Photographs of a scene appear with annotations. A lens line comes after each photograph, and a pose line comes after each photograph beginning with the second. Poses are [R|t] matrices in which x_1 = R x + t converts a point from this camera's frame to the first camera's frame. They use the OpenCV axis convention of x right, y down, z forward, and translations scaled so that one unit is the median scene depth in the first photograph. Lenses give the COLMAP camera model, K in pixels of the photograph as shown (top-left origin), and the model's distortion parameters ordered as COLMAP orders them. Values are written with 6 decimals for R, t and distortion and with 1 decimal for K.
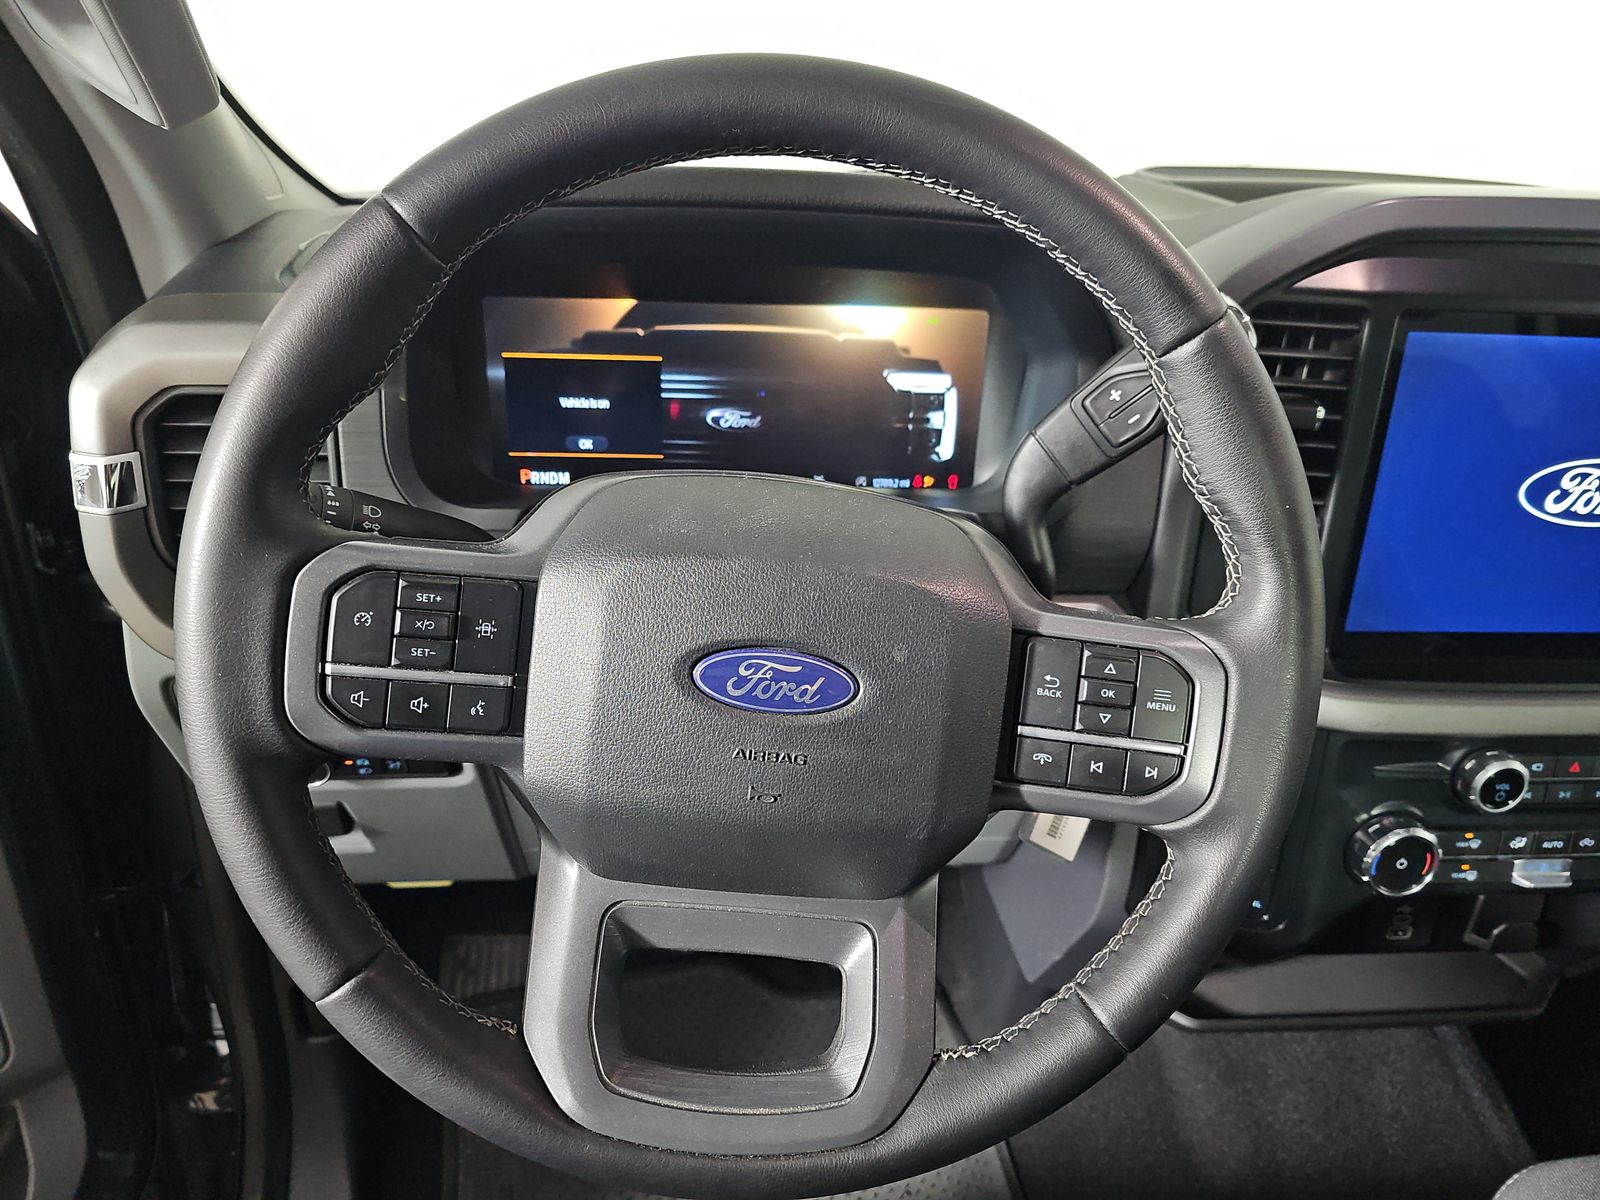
lens RADIAL K [[1201.2, 0, 800.0], [0, 1201.2, 600.5], [0, 0, 1]] dist [0.053352, -0.096218]
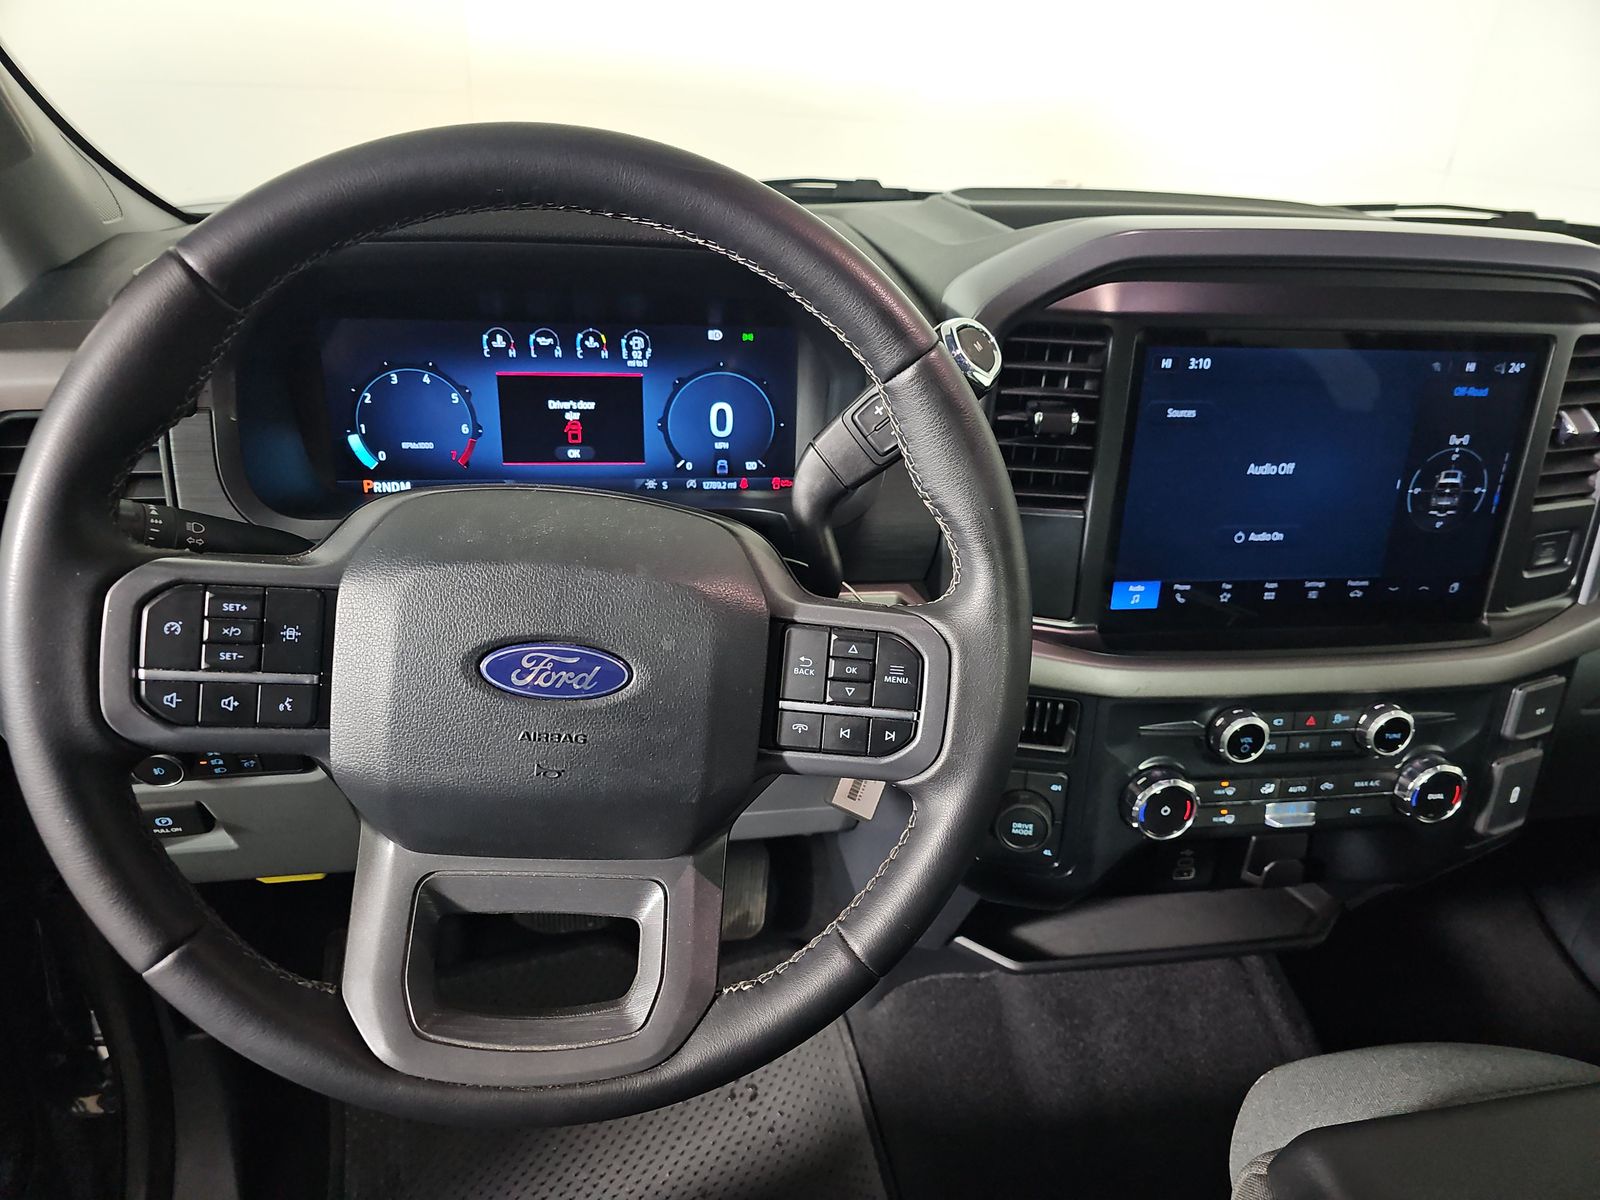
lens RADIAL K [[1166.0, 0, 806.9], [0, 1166.0, 599.1], [0, 0, 1]] dist [0.061057, -0.083518]
pose [[0.995339, -0.029808, 0.091716, 0.105648], [0.029066, 0.999533, 0.009416, -0.004014], [-0.091954, -0.006707, 0.995741, -0.117981]]
